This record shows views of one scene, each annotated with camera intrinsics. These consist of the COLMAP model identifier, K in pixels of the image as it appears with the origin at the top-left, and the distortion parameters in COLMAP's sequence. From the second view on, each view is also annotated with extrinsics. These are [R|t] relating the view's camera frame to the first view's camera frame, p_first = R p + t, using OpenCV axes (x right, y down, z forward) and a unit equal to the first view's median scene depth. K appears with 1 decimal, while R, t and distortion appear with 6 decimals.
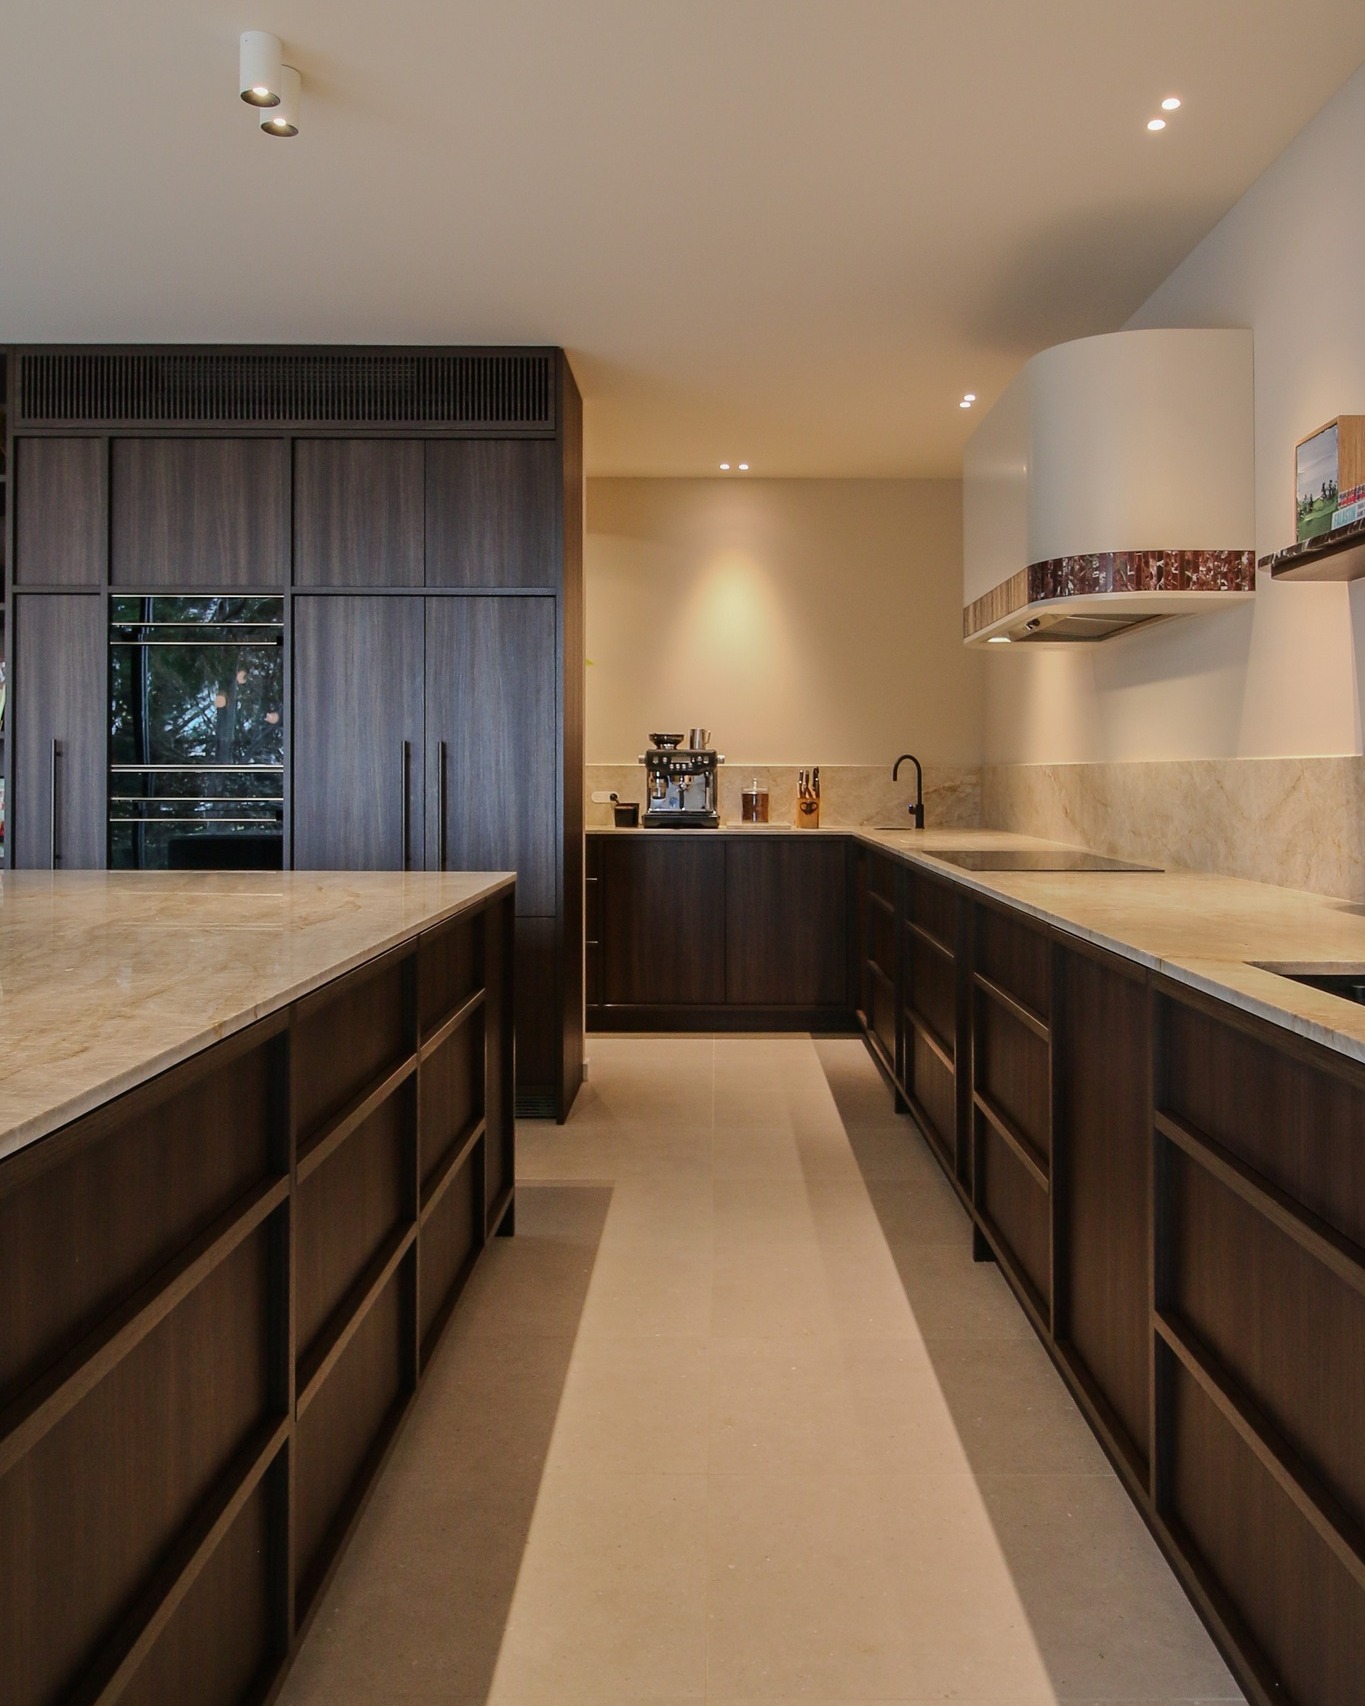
lens RADIAL K [[1663.6, 0, 683.3], [0, 1663.6, 757.4], [0, 0, 1]] dist [0.017571, -0.026322]
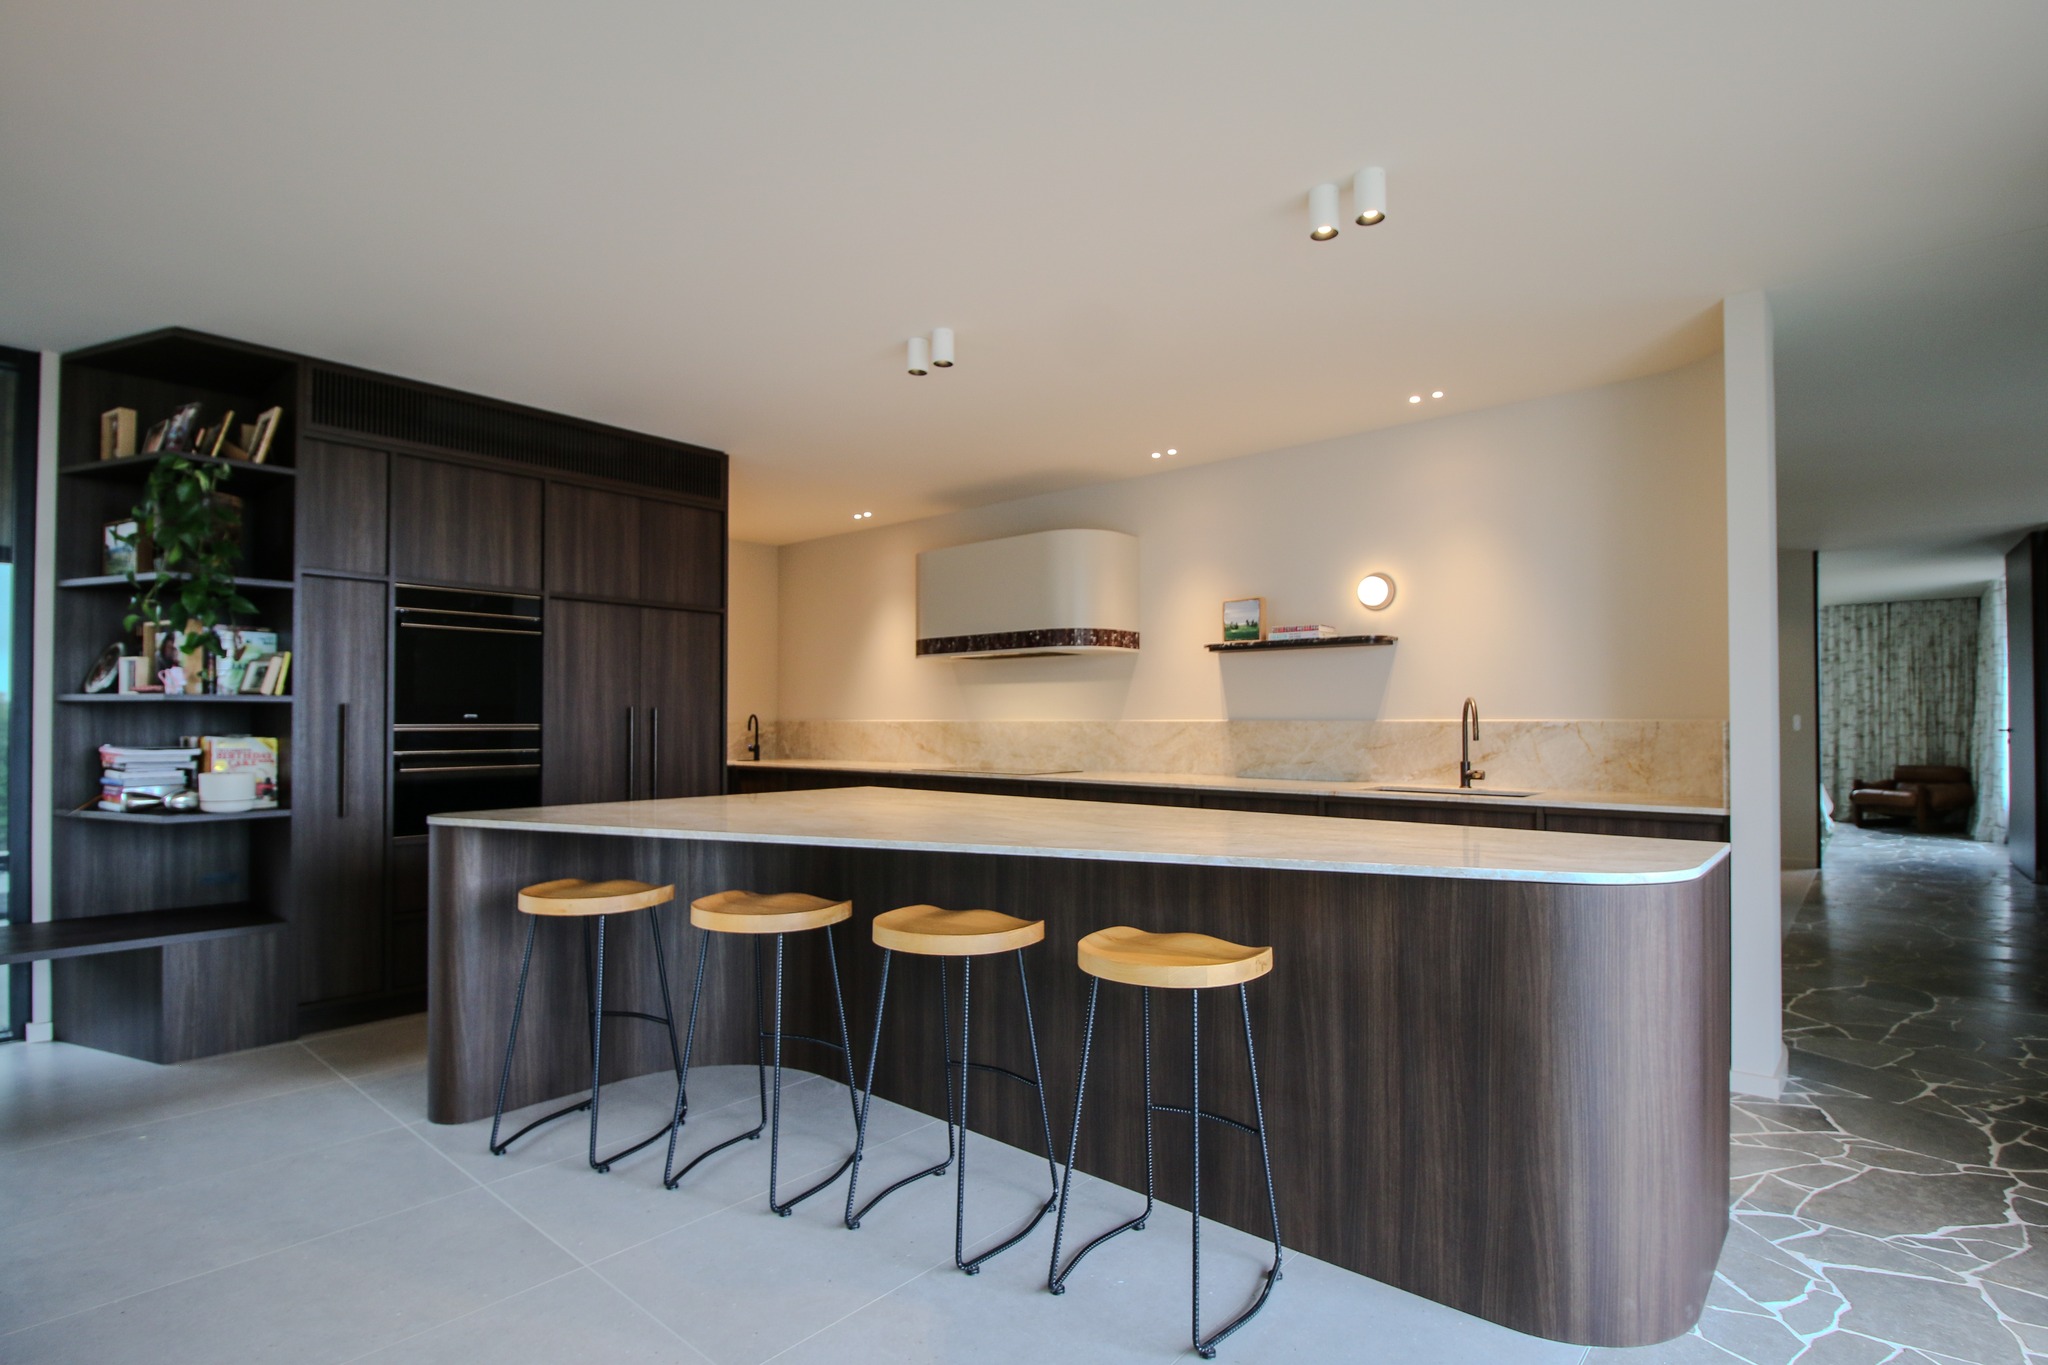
lens RADIAL K [[1487.2, 0, 1024.0], [0, 1487.2, 682.5], [0, 0, 1]] dist [0.001999, 0.001635]
pose [[0.489471, 0.016614, 0.871861, -1.081436], [-0.007992, 0.999862, -0.014566, -0.014775], [-0.871983, 0.000162, 0.489536, 0.078066]]
